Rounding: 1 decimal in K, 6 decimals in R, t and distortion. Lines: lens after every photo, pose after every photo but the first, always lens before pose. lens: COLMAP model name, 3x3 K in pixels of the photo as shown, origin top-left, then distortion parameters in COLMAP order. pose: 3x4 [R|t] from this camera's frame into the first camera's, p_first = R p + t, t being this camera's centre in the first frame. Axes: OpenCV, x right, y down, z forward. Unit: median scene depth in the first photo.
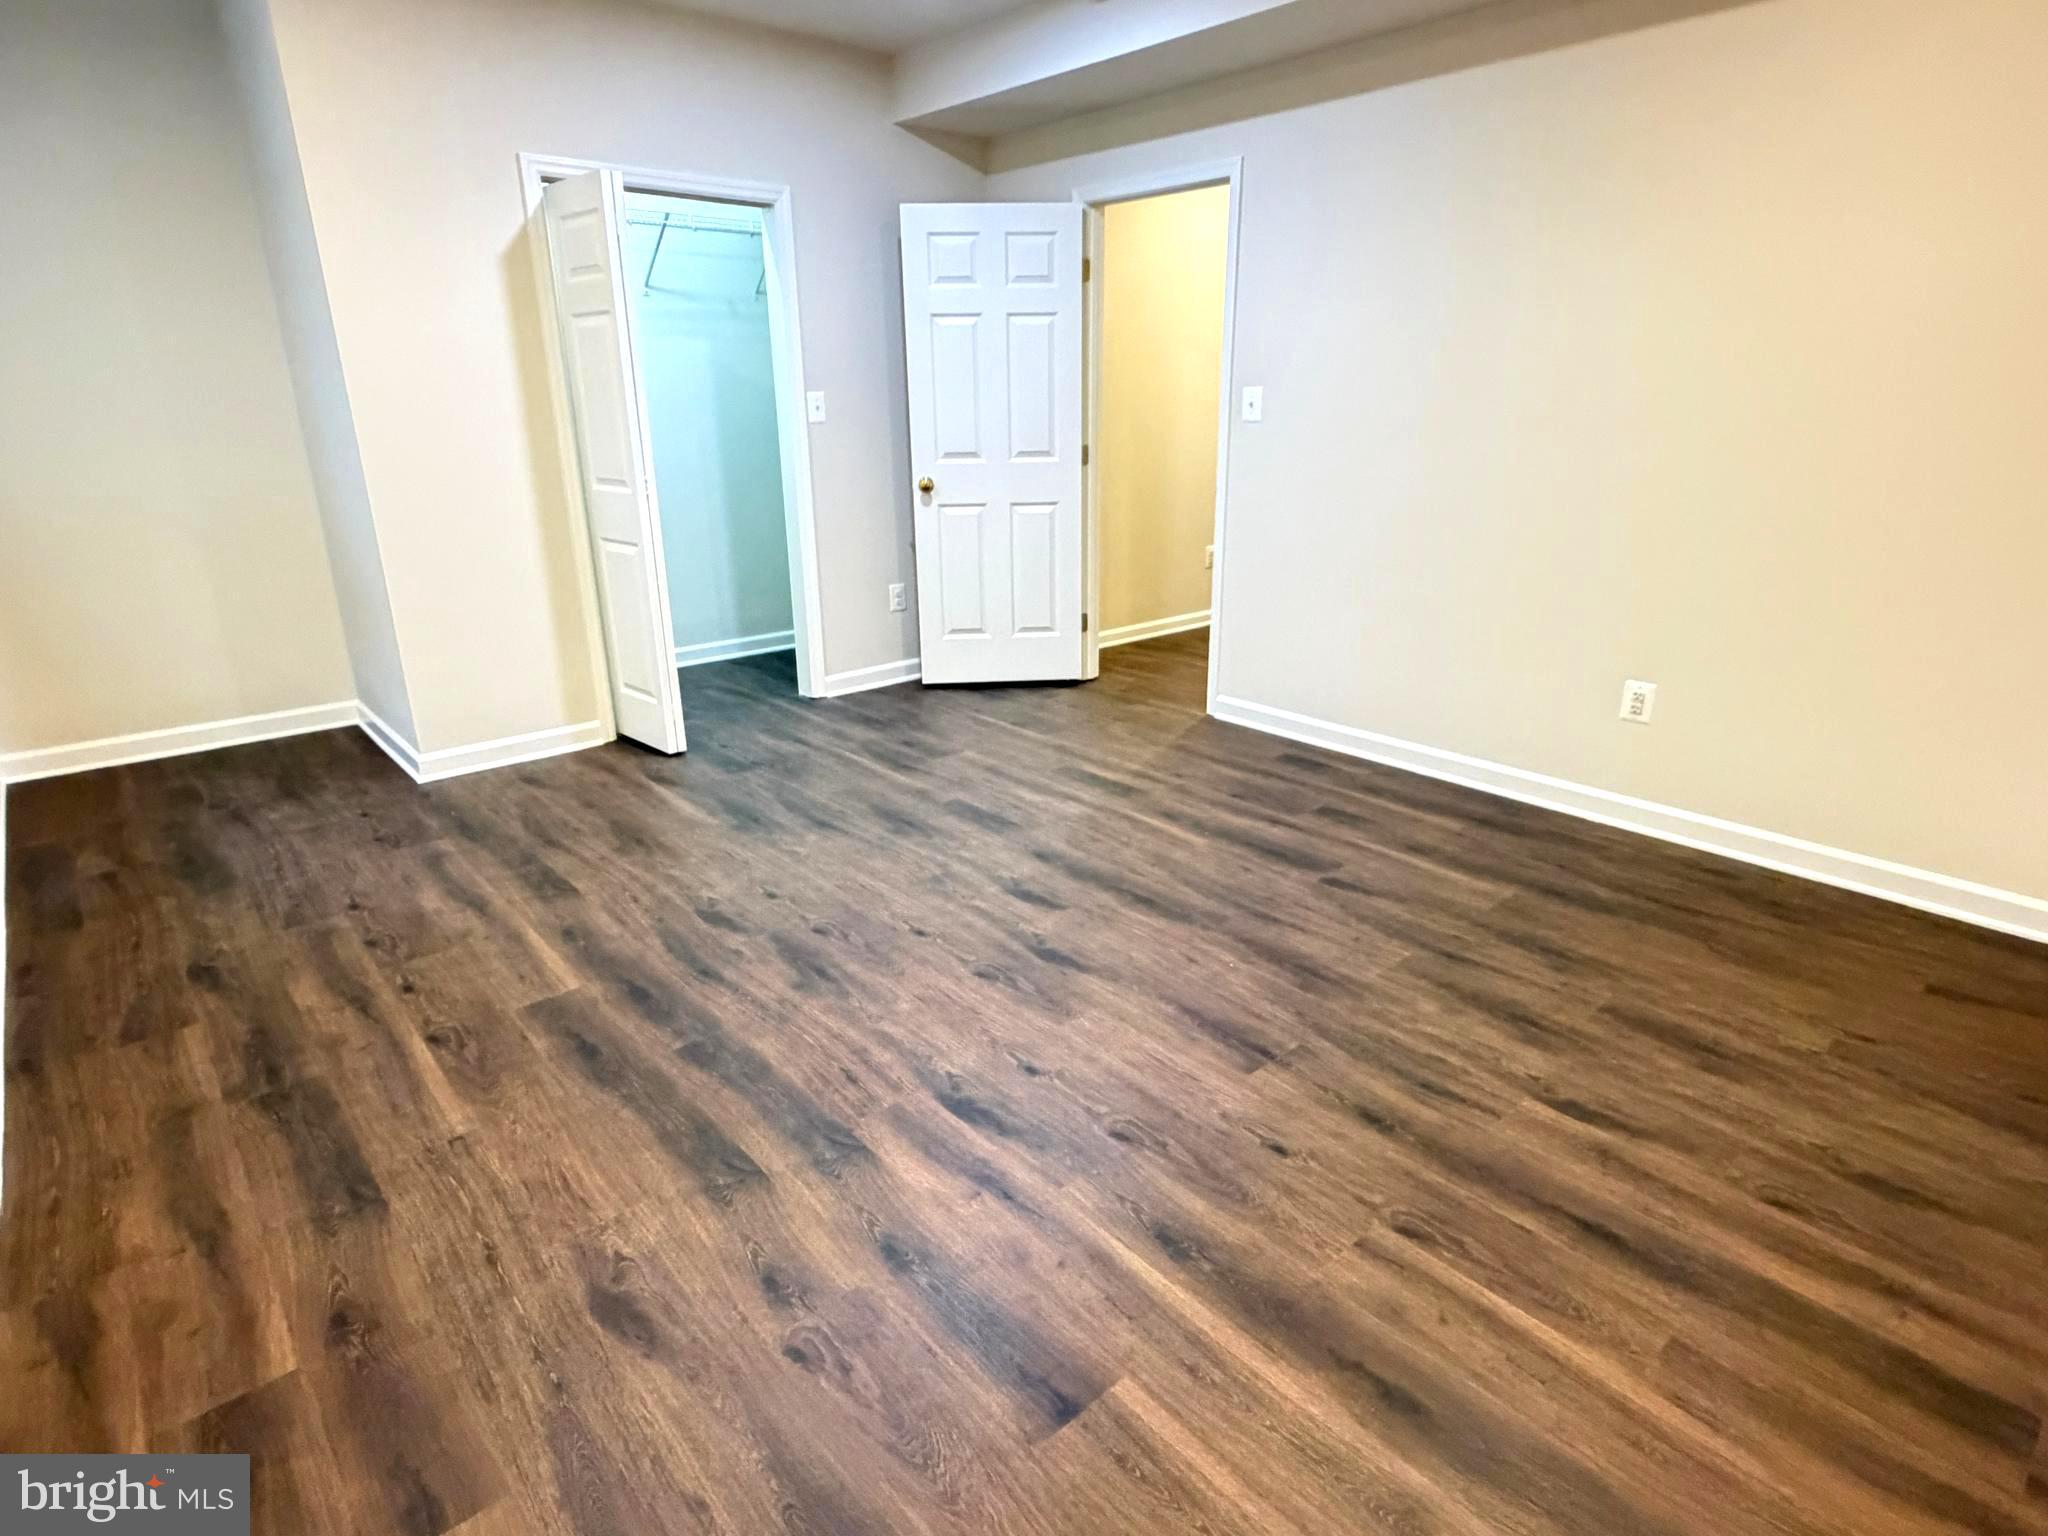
lens RADIAL K [[1086.7, 0, 1023.6], [0, 1086.7, 765.4], [0, 0, 1]] dist [0.002961, -0.001865]
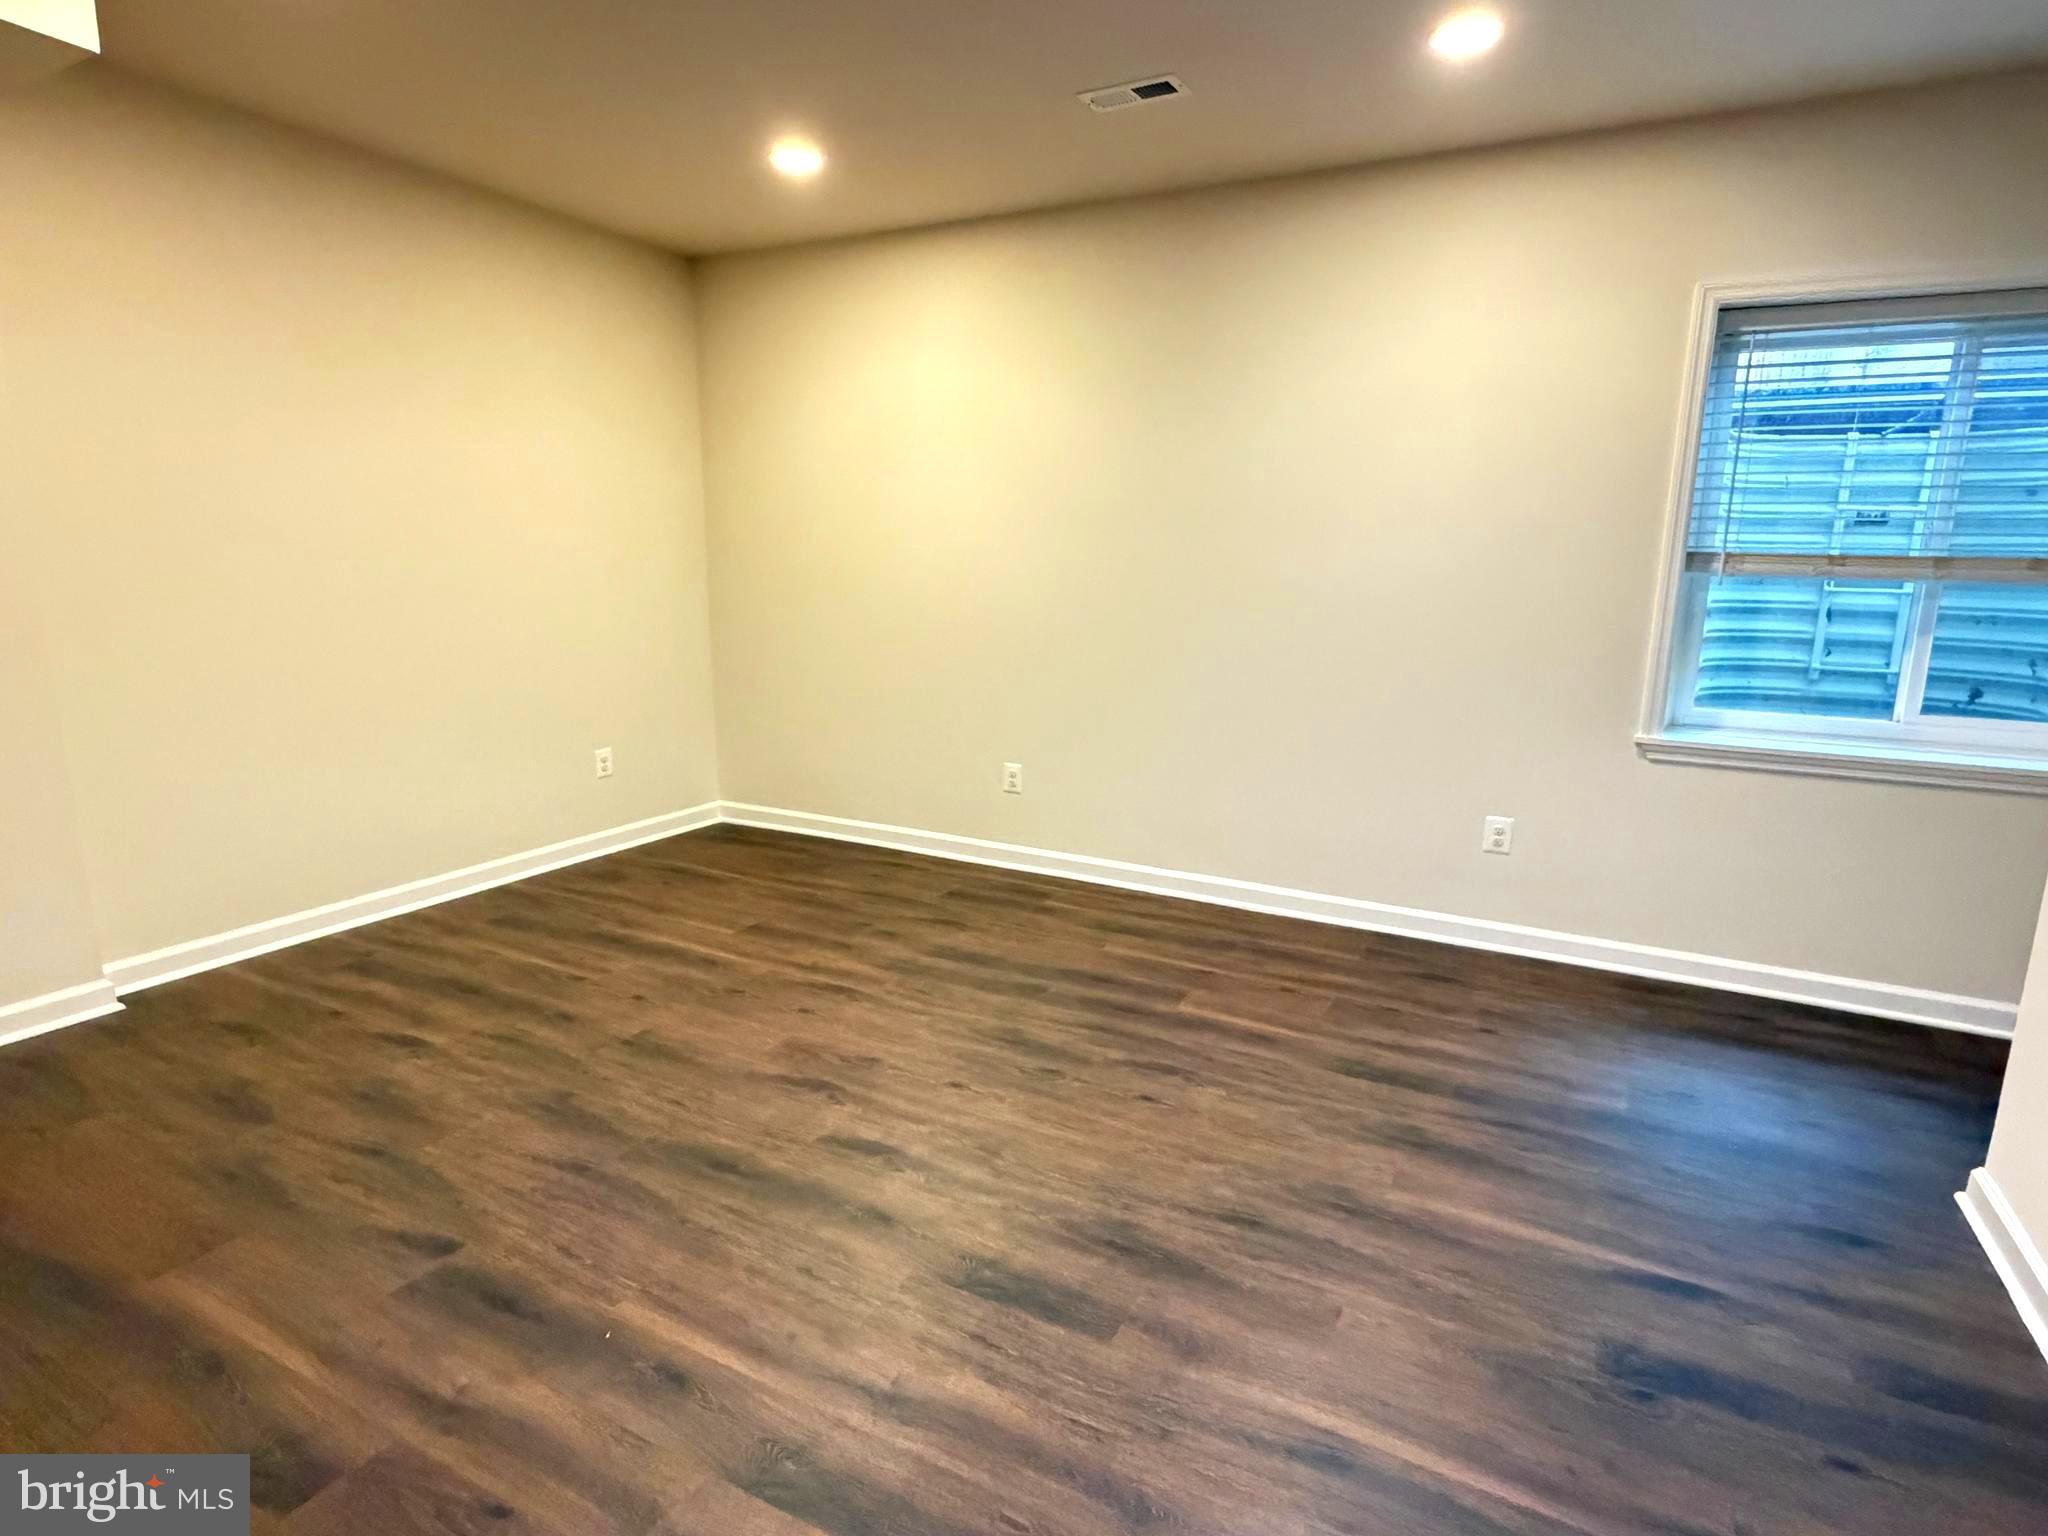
lens RADIAL K [[1086.7, 0, 1027.7], [0, 1086.7, 767.6], [0, 0, 1]] dist [0.002961, -0.001865]
pose [[-0.930018, 0.062751, -0.362118, 0.190137], [-0.130525, 0.864683, 0.485063, -0.601443], [0.343556, 0.498383, -0.795980, 1.704032]]
